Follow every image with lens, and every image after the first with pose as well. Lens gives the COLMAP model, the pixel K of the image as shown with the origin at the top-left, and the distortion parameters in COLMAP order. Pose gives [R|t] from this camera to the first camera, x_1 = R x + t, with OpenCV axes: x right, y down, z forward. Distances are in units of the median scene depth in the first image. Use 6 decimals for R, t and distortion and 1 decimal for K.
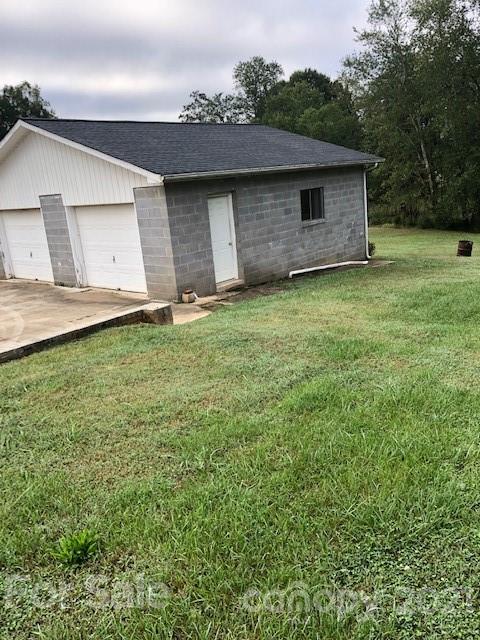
lens RADIAL K [[519.6, 0, 241.6], [0, 519.6, 328.8], [0, 0, 1]] dist [0.020328, -0.020584]
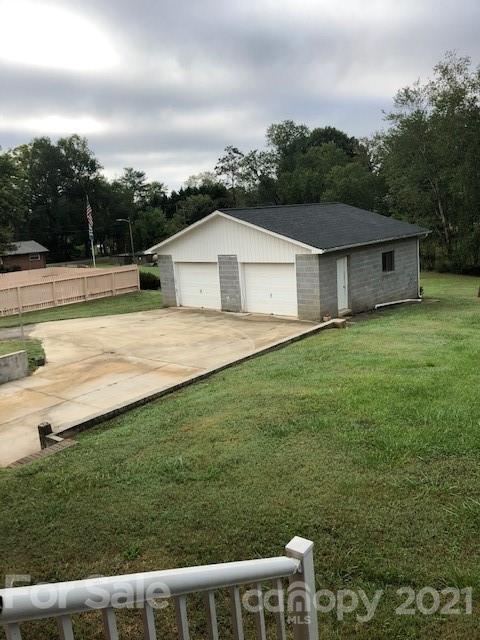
lens RADIAL K [[519.6, 0, 241.6], [0, 519.6, 328.8], [0, 0, 1]] dist [0.020328, -0.020584]
pose [[0.999877, 0.015552, -0.002100, -0.273503], [-0.015658, 0.997657, -0.066601, 0.063656], [0.001059, 0.066626, 0.997777, -0.490088]]
